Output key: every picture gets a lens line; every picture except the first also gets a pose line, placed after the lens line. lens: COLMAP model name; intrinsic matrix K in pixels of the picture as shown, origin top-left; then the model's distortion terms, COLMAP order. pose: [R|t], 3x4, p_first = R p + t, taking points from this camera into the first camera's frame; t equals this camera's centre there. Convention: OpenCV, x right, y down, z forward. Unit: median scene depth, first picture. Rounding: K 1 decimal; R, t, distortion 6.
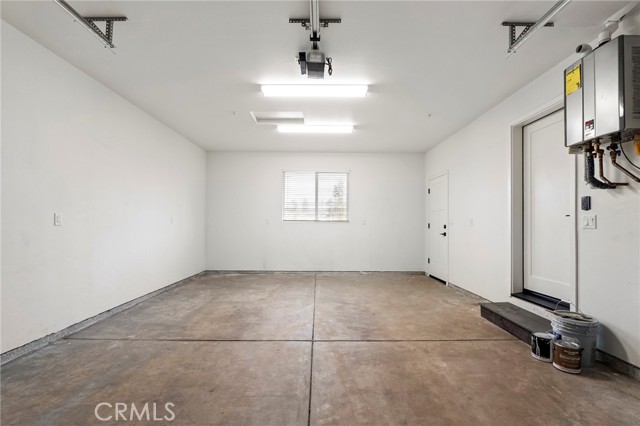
lens RADIAL K [[281.2, 0, 320.0], [0, 281.2, 213.0], [0, 0, 1]] dist [-0.000130, -0.000032]
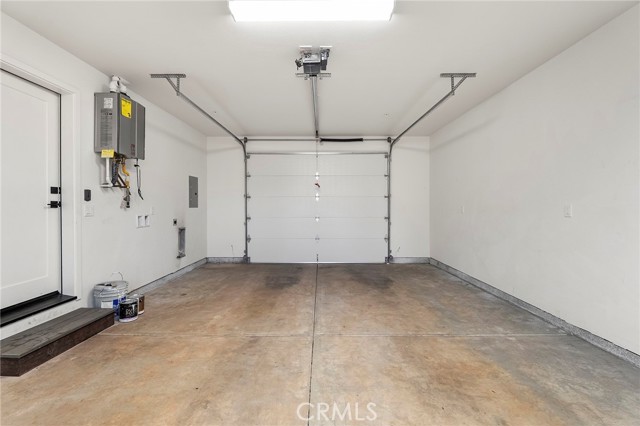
lens RADIAL K [[281.2, 0, 320.0], [0, 281.2, 213.0], [0, 0, 1]] dist [-0.000130, -0.000032]
pose [[-0.999937, -0.005067, 0.010040, -0.052429], [-0.005225, 0.999863, -0.015737, 0.046580], [-0.009959, -0.015788, -0.999826, 1.841547]]
